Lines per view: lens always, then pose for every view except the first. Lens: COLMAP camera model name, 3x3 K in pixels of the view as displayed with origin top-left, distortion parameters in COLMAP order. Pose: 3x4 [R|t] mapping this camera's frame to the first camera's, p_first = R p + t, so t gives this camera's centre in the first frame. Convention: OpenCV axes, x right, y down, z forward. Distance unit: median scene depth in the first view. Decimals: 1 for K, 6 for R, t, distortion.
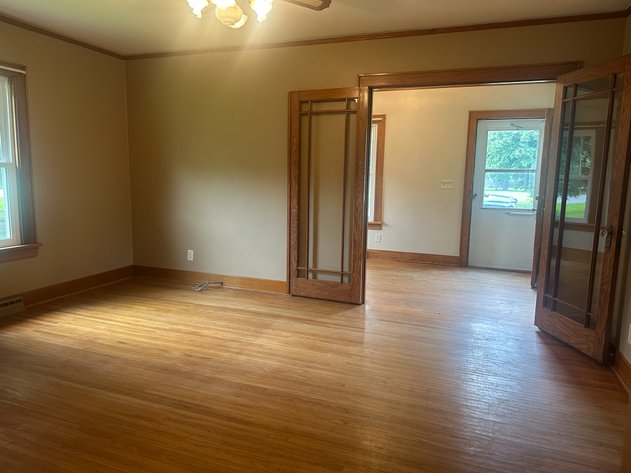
lens RADIAL K [[462.2, 0, 314.5], [0, 462.2, 237.4], [0, 0, 1]] dist [0.048515, -0.000984]
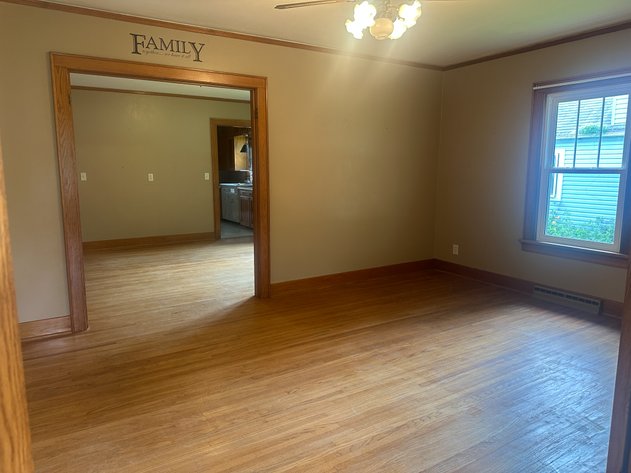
lens RADIAL K [[462.2, 0, 314.5], [0, 462.2, 237.4], [0, 0, 1]] dist [0.048515, -0.000984]
pose [[-0.644656, 0.097618, -0.758214, 0.643647], [-0.116198, 0.967778, 0.223393, -0.195957], [0.755590, 0.232115, -0.612541, 1.365200]]
